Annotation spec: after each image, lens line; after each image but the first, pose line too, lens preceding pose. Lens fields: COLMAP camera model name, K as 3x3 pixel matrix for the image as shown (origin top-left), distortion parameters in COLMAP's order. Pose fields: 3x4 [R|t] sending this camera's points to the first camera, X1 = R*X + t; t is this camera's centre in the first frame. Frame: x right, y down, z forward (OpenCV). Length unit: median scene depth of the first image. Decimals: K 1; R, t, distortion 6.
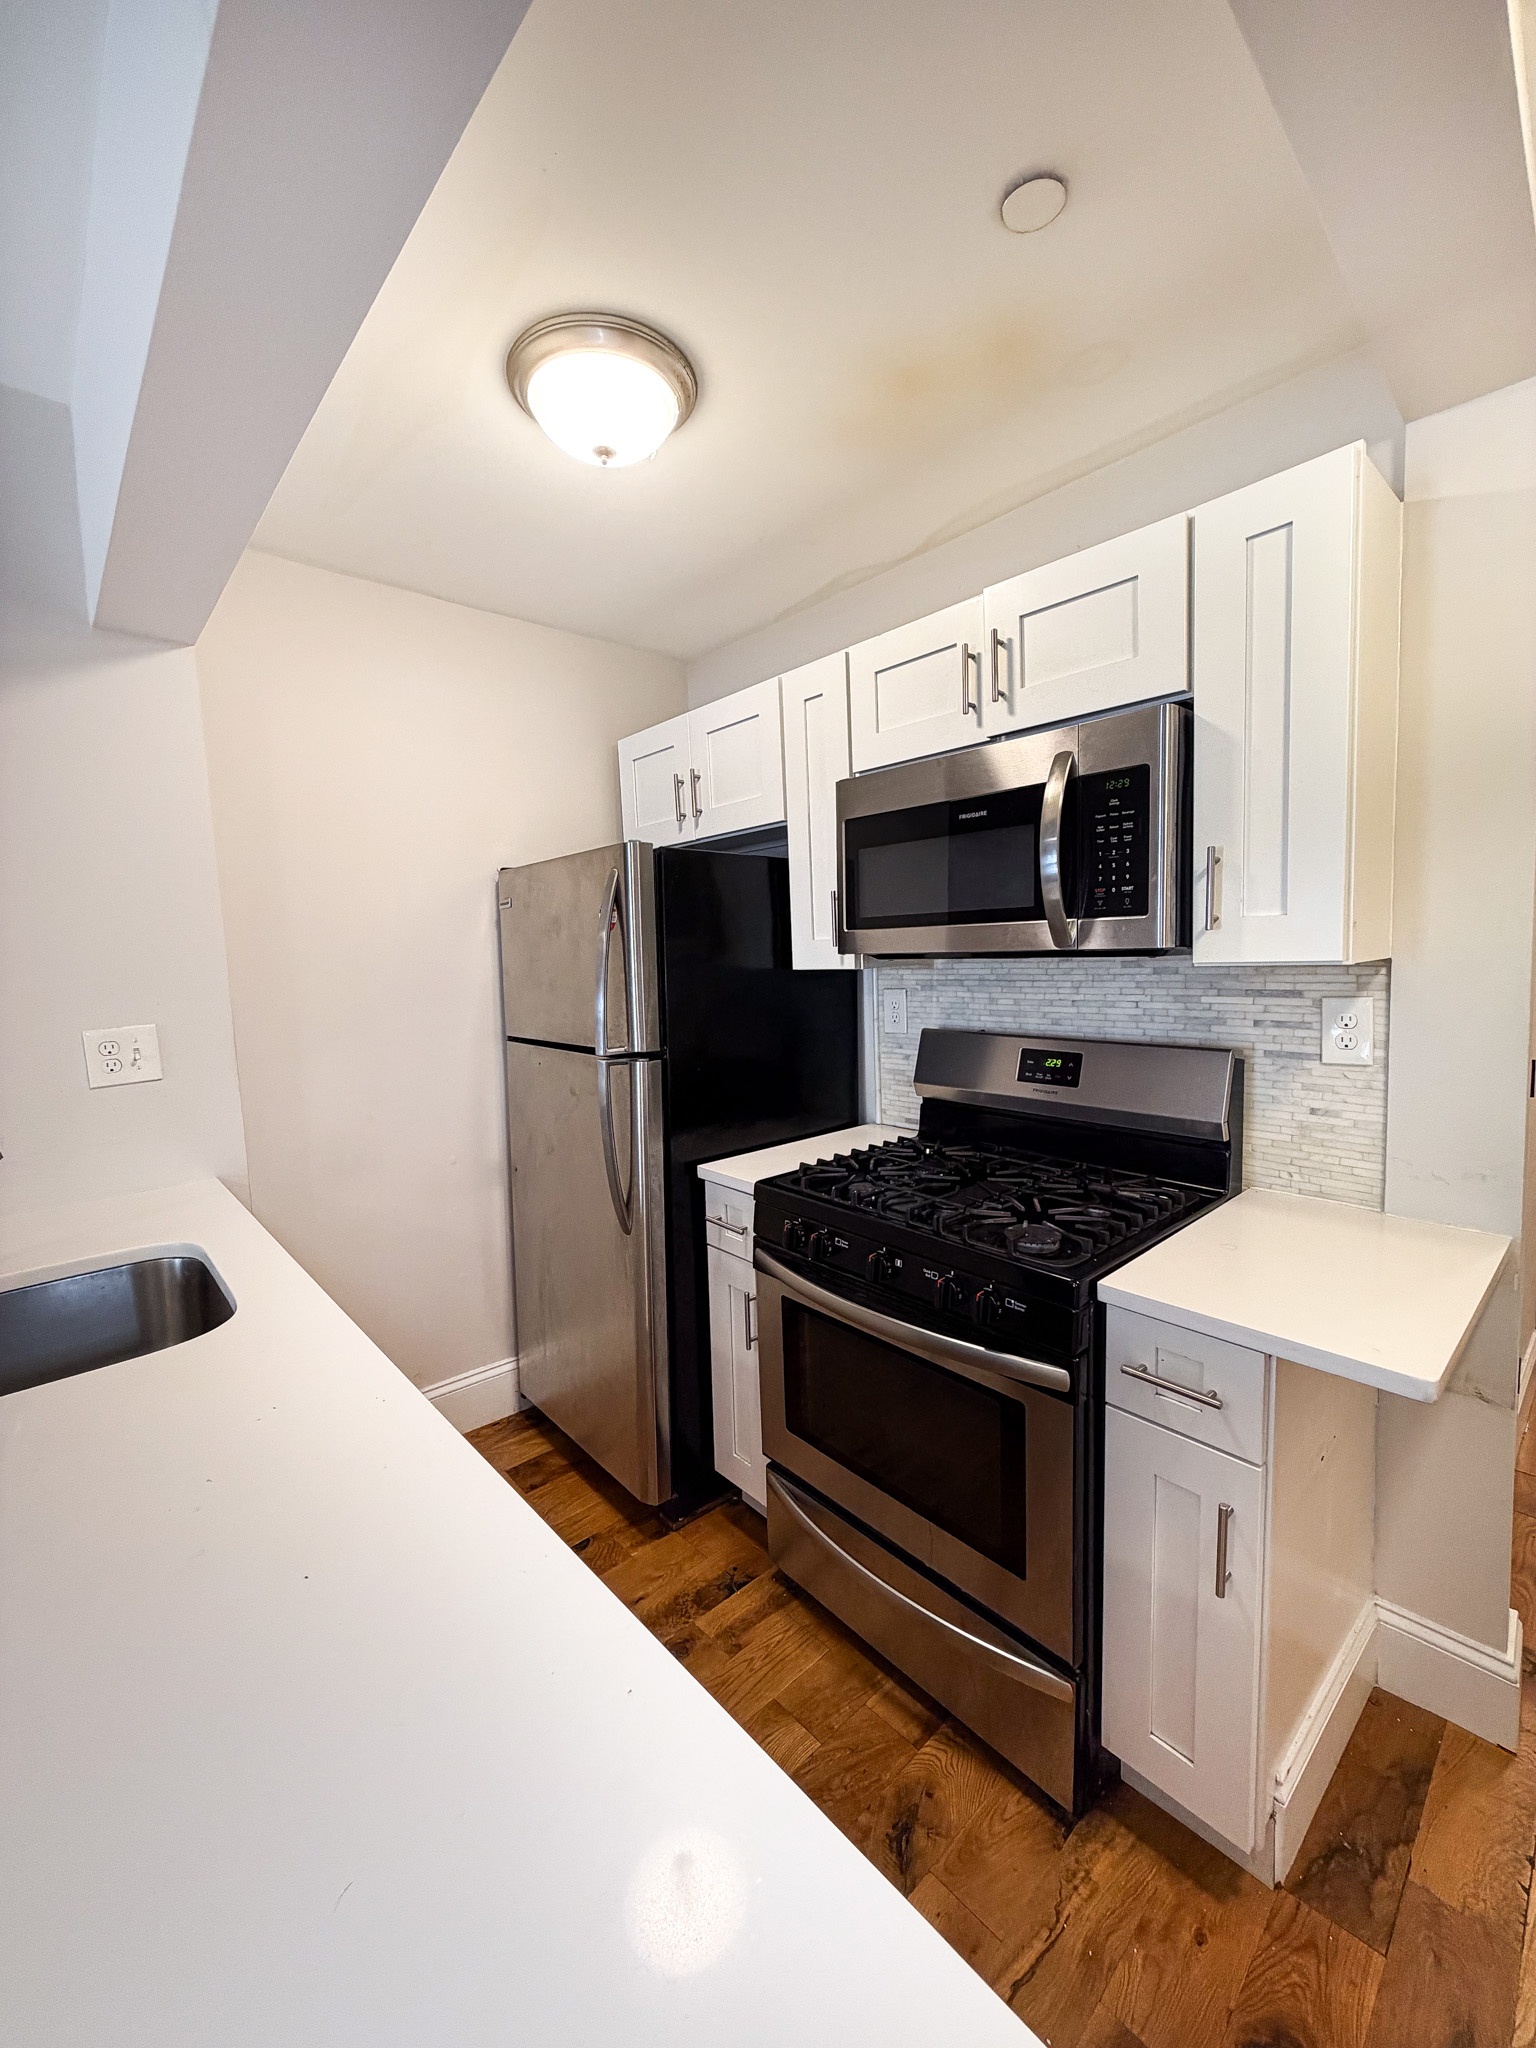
lens RADIAL K [[810.4, 0, 767.8], [0, 810.4, 1016.0], [0, 0, 1]] dist [0.000664, 0.000286]
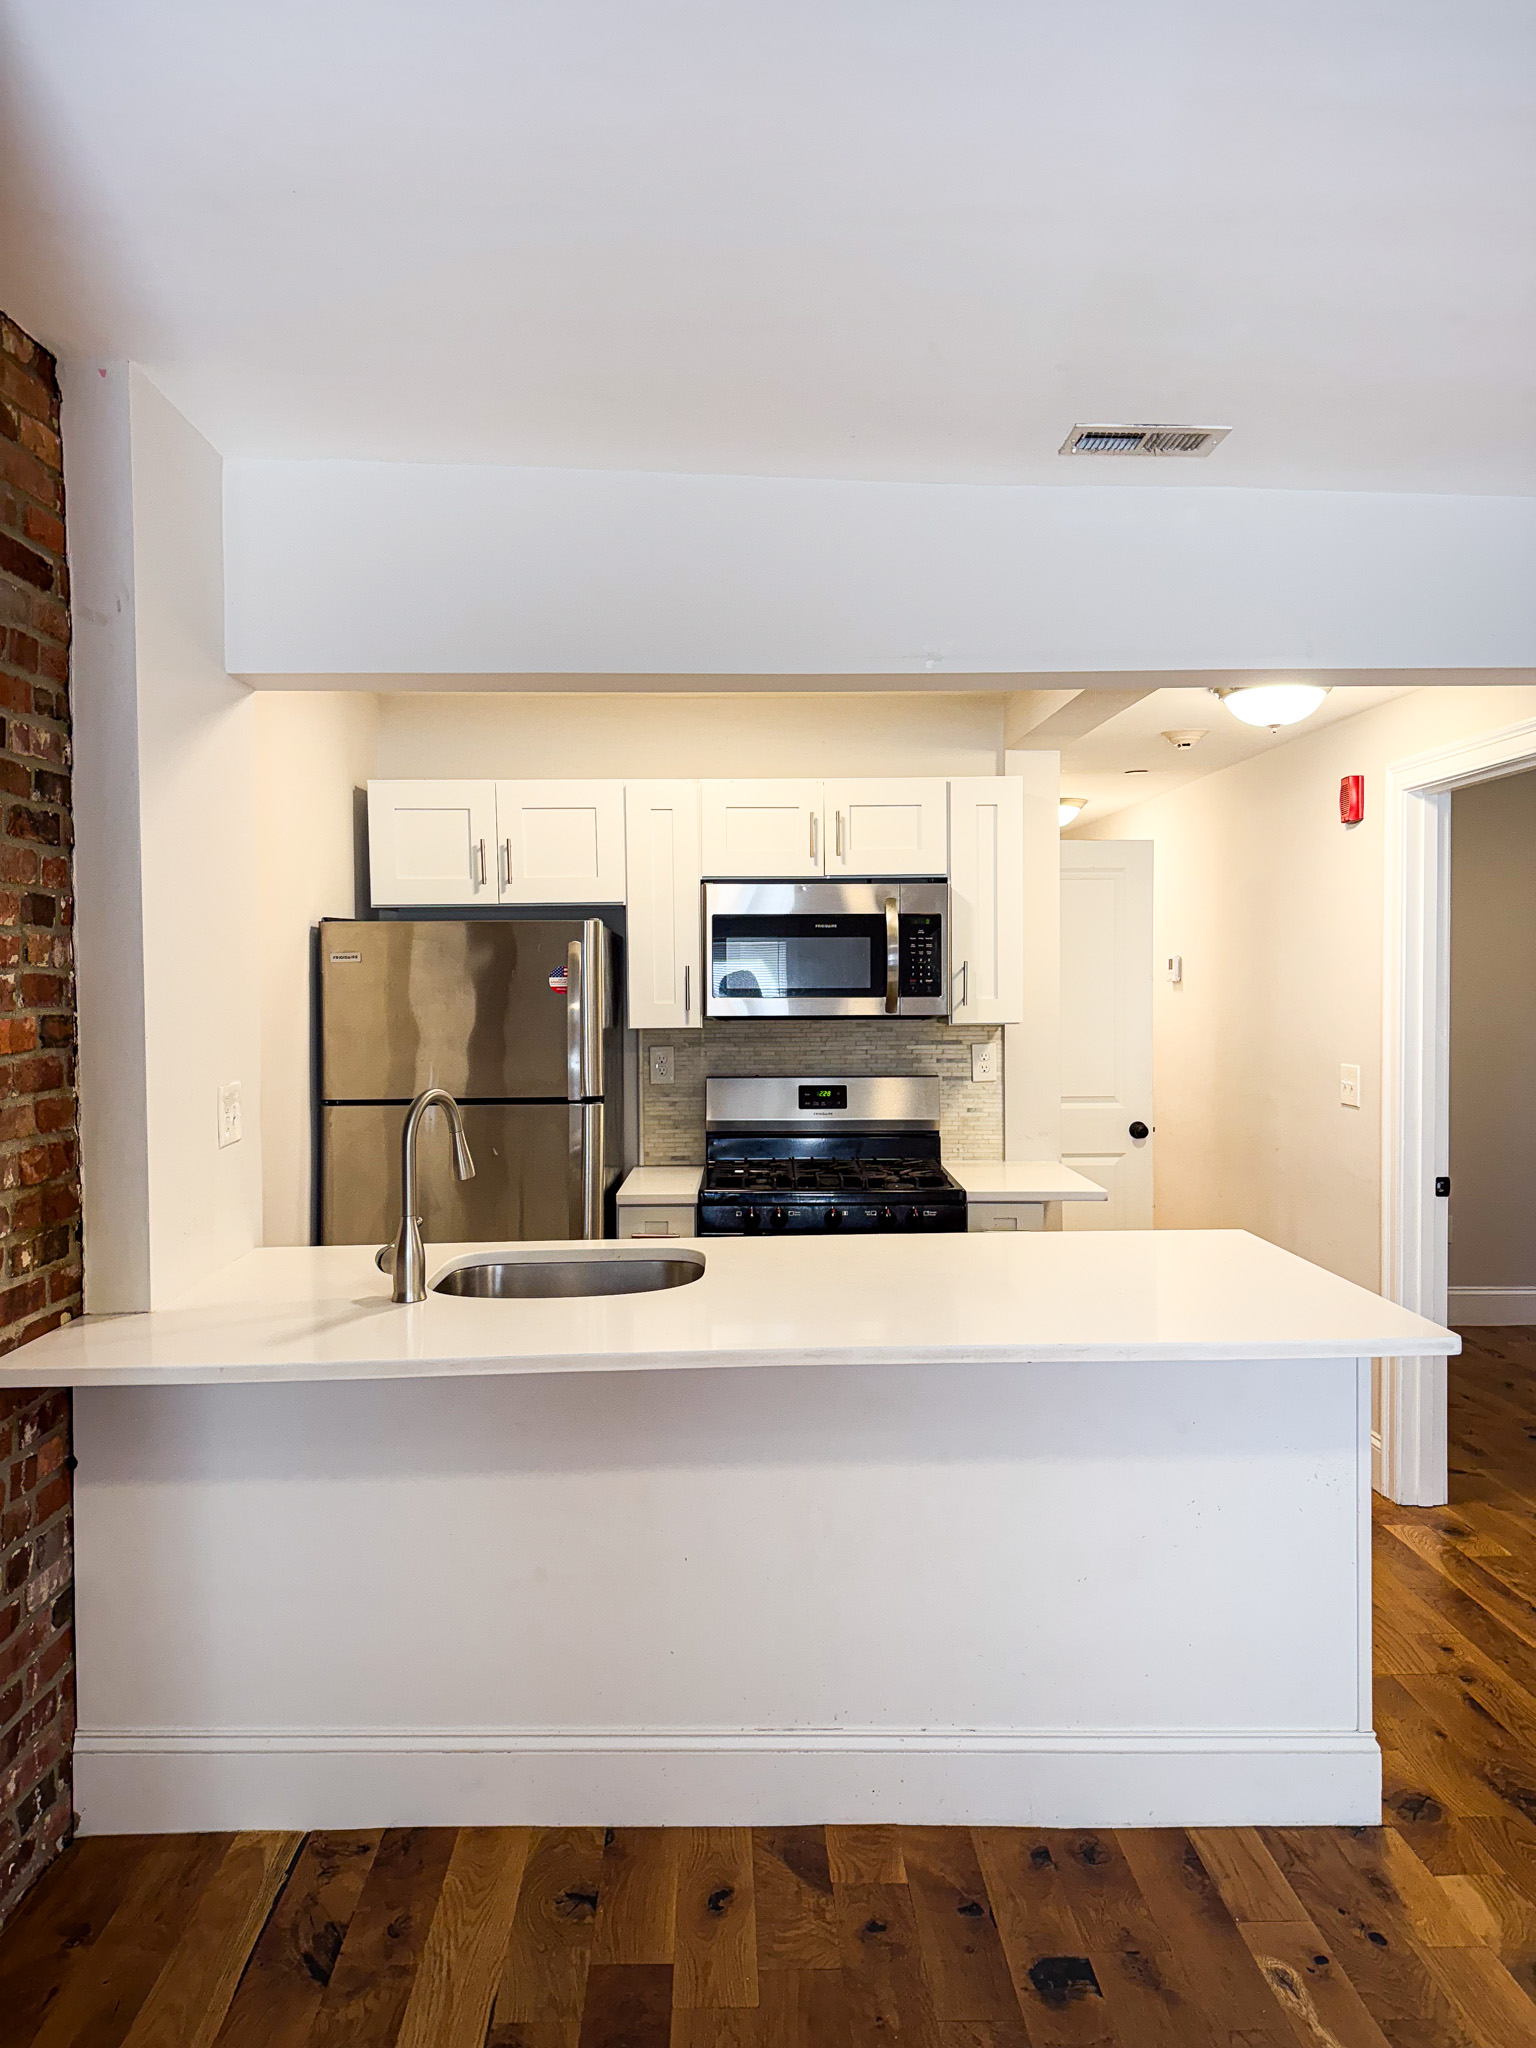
lens RADIAL K [[1418.3, 0, 771.7], [0, 1418.3, 1025.8], [0, 0, 1]] dist [0.012970, 0.001564]
pose [[0.647704, 0.006988, 0.761860, -1.866704], [0.047241, 0.997666, -0.049313, 0.066229], [-0.760426, 0.067931, 0.645862, -0.634283]]
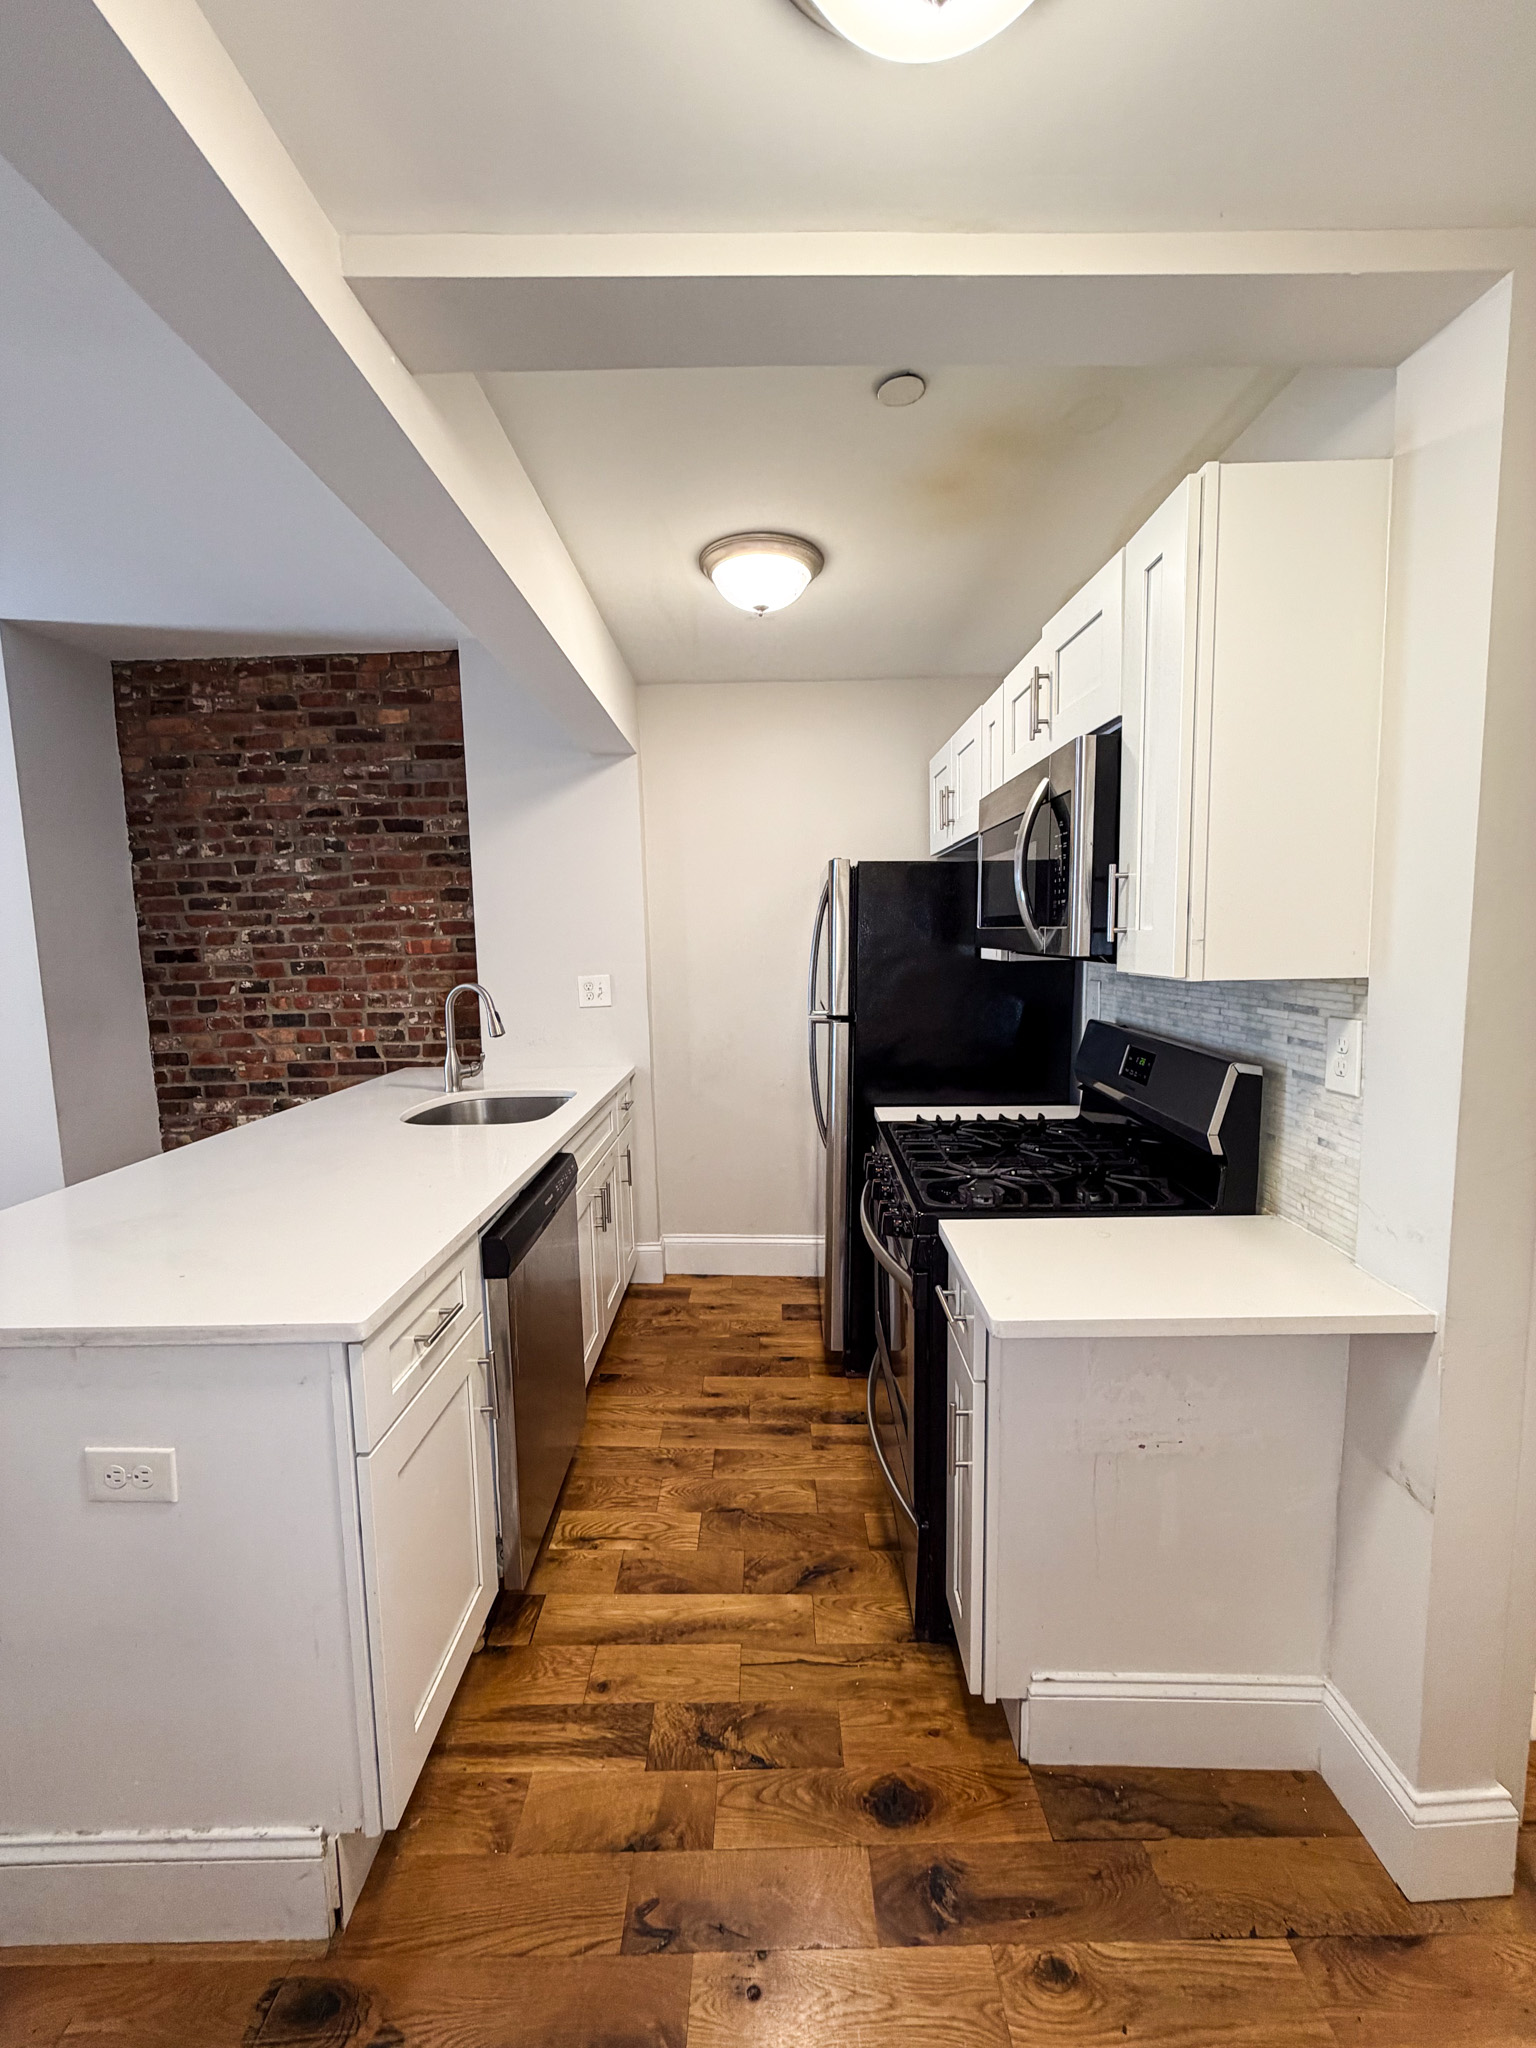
lens RADIAL K [[810.4, 0, 769.2], [0, 810.4, 1012.0], [0, 0, 1]] dist [0.000664, 0.000286]
pose [[0.738765, 0.086630, -0.668373, 0.794662], [-0.063205, 0.996239, 0.059265, -0.040889], [0.670993, -0.001539, 0.741462, -0.087732]]
